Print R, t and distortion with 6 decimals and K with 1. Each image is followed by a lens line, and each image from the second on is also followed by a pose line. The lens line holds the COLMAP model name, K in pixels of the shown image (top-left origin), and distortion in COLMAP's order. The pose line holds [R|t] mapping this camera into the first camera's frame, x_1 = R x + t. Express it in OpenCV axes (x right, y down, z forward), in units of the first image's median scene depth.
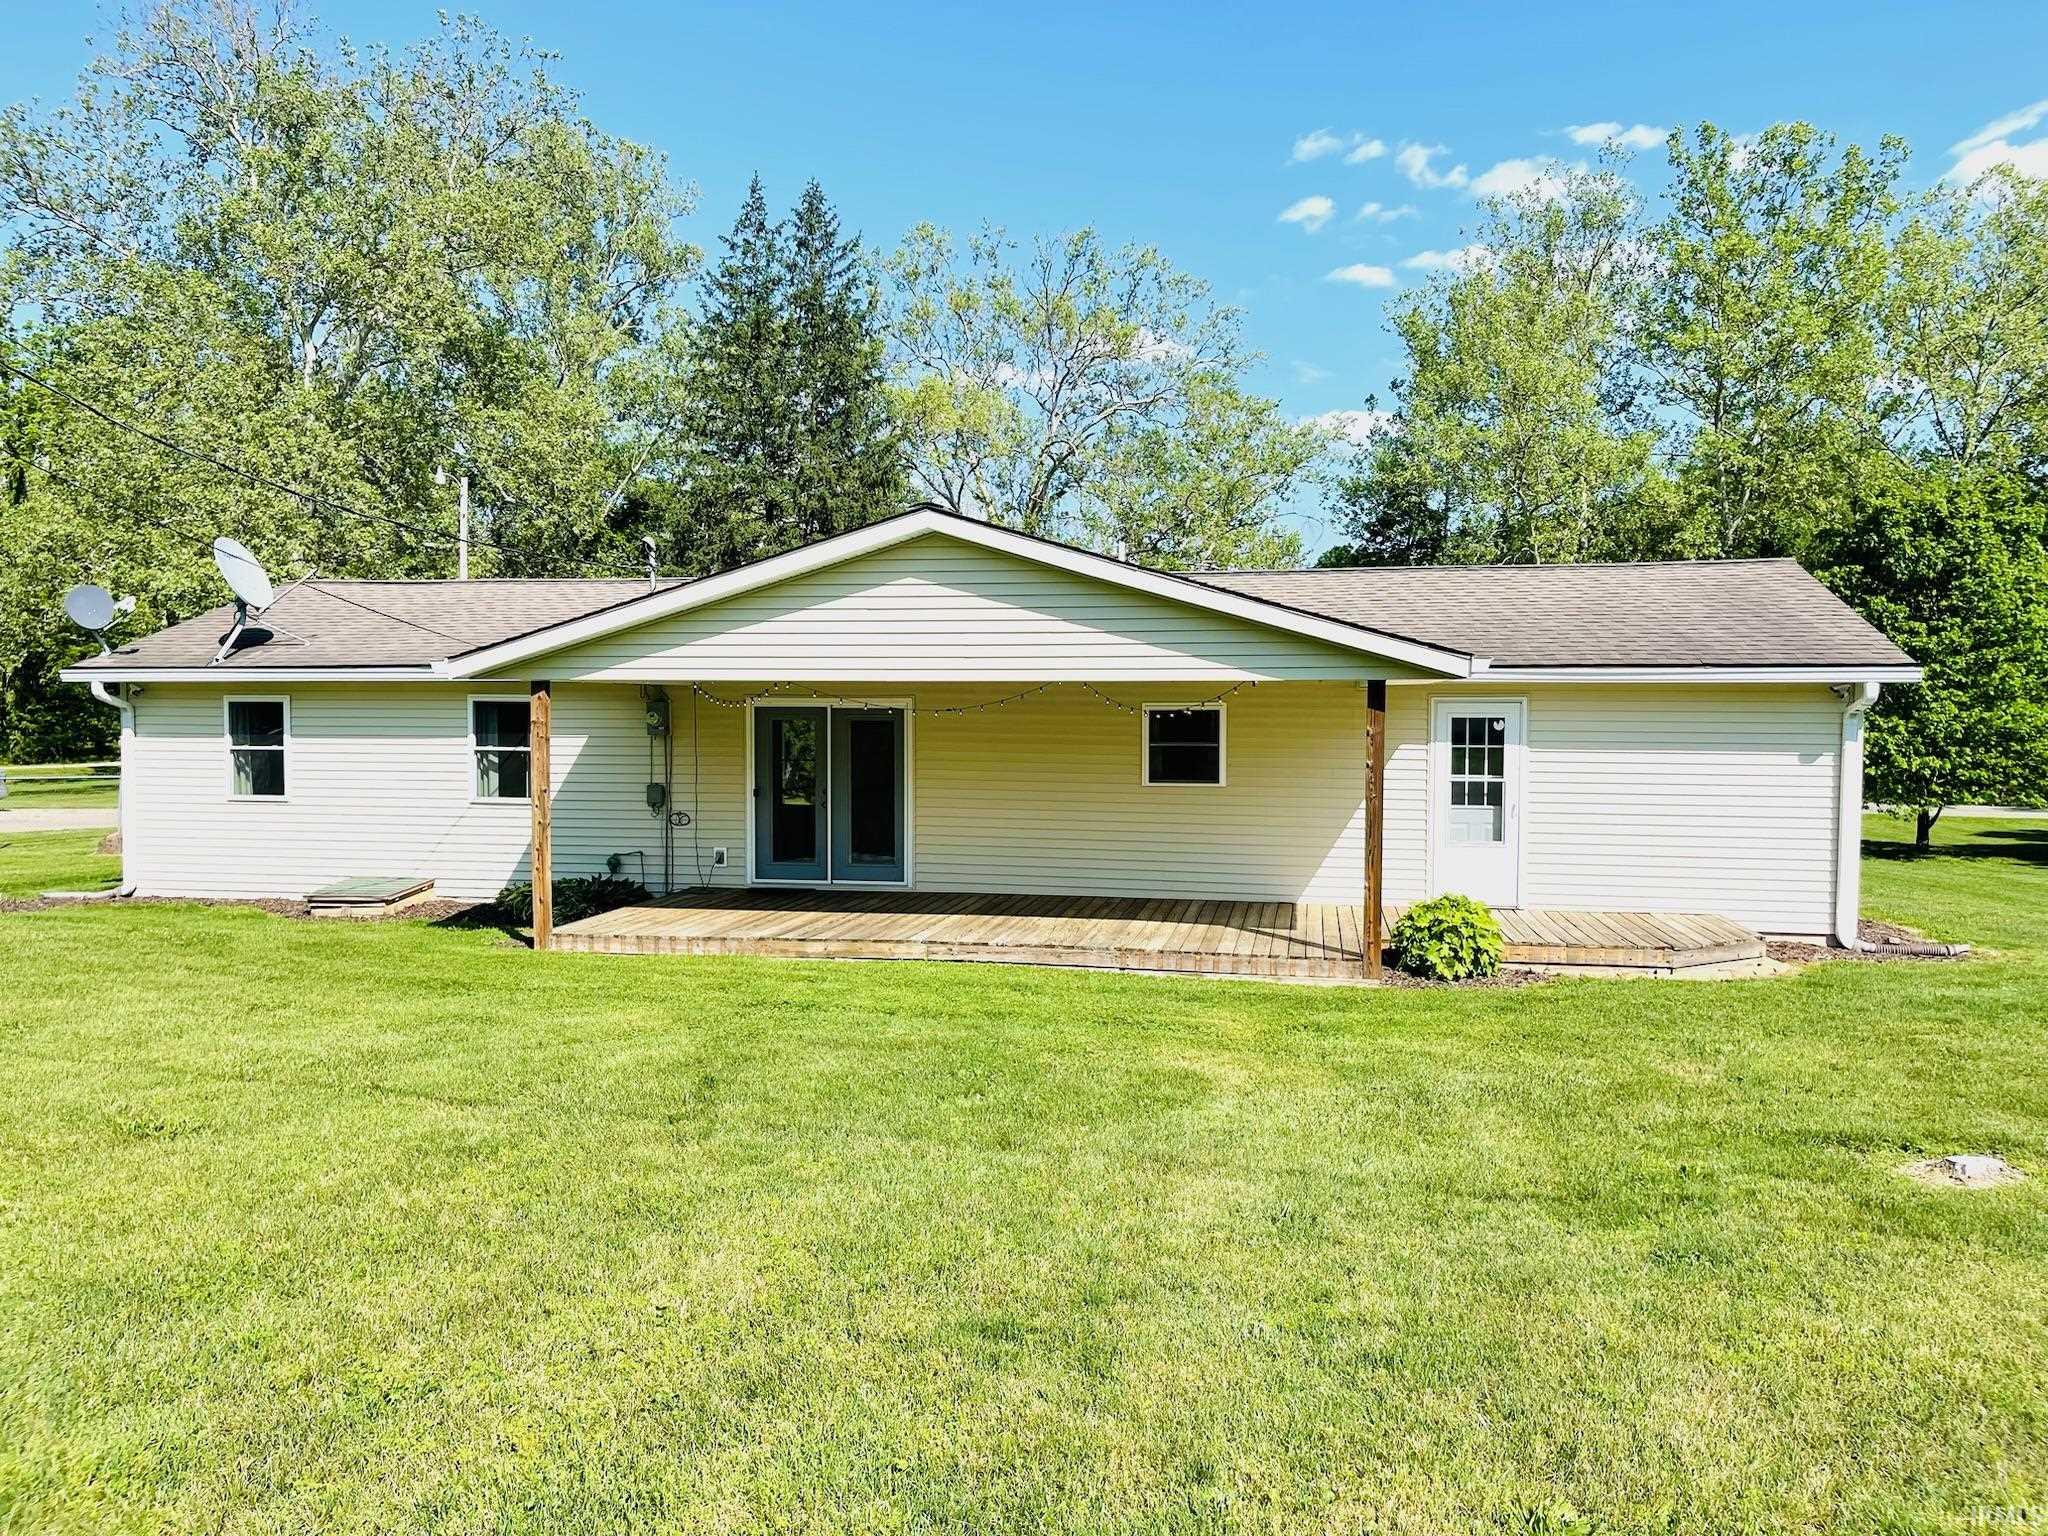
lens RADIAL K [[1467.1, 0, 1024.0], [0, 1467.1, 768.0], [0, 0, 1]] dist [-0.045867, -0.000635]
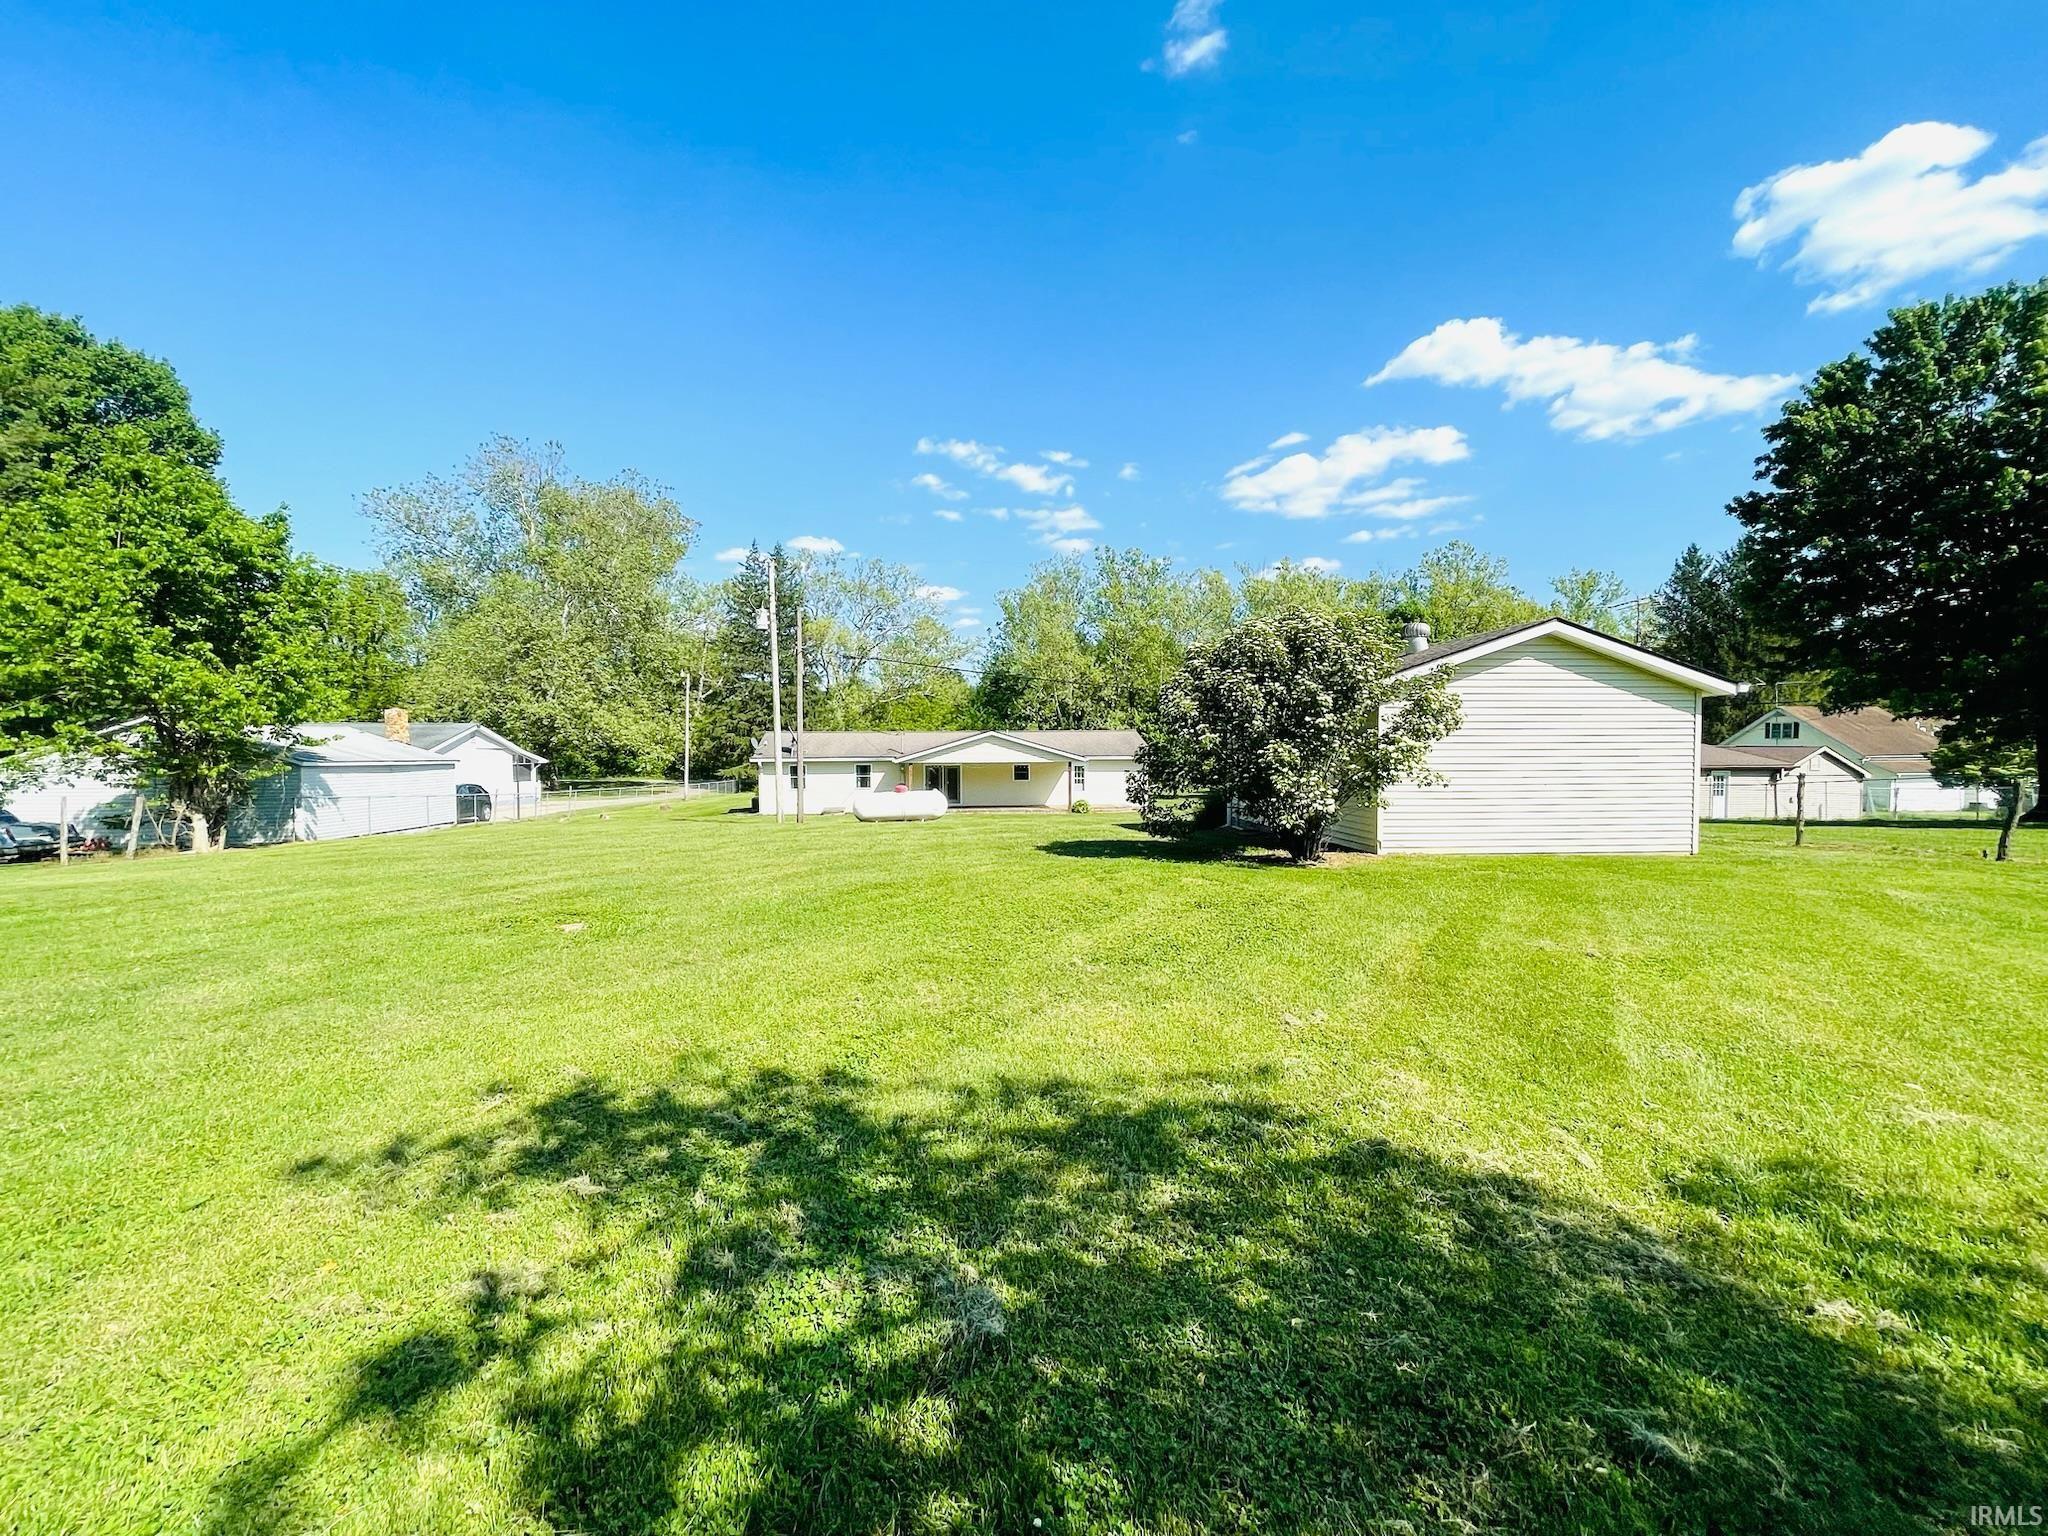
lens RADIAL K [[844.3, 0, 1024.0], [0, 844.3, 768.0], [0, 0, 1]] dist [-0.002247, -0.000229]
pose [[0.945931, -0.021624, 0.323646, -0.237765], [0.022681, 0.999743, 0.000506, -0.009113], [-0.323574, 0.006862, 0.946178, -0.533363]]
